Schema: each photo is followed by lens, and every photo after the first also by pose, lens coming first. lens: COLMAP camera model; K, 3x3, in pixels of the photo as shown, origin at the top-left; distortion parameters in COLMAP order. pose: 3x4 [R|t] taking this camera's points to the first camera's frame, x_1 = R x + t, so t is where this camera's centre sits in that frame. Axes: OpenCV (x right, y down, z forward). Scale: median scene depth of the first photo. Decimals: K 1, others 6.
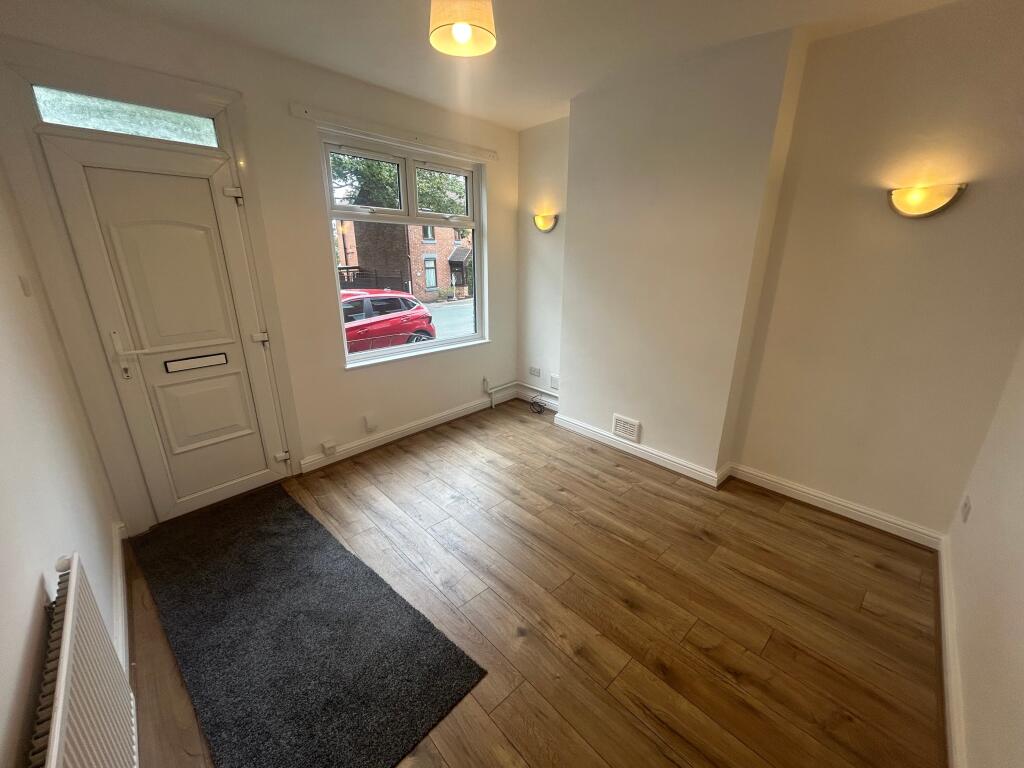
lens RADIAL K [[414.7, 0, 511.1], [0, 414.7, 383.7], [0, 0, 1]] dist [-0.001213, 0.000260]
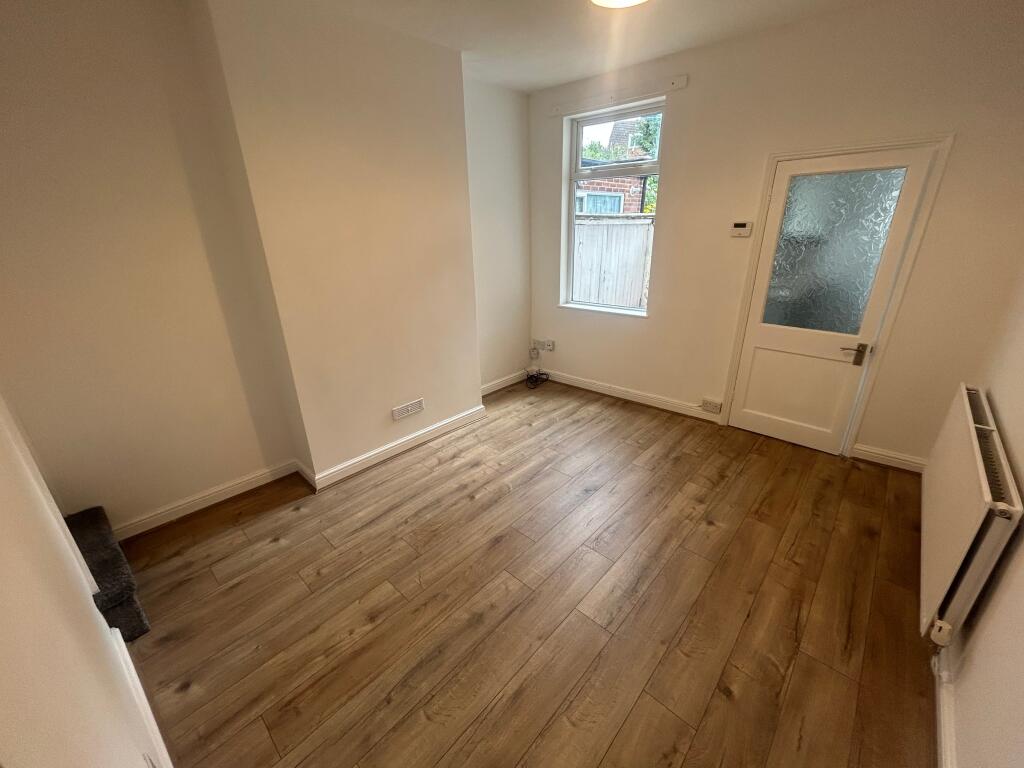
lens RADIAL K [[414.7, 0, 512.5], [0, 414.7, 385.0], [0, 0, 1]] dist [-0.001213, 0.000260]
pose [[-0.086875, -0.365631, 0.926697, -0.609413], [0.321983, 0.869983, 0.373439, -0.143731], [-0.942751, 0.330823, 0.042147, 0.411214]]
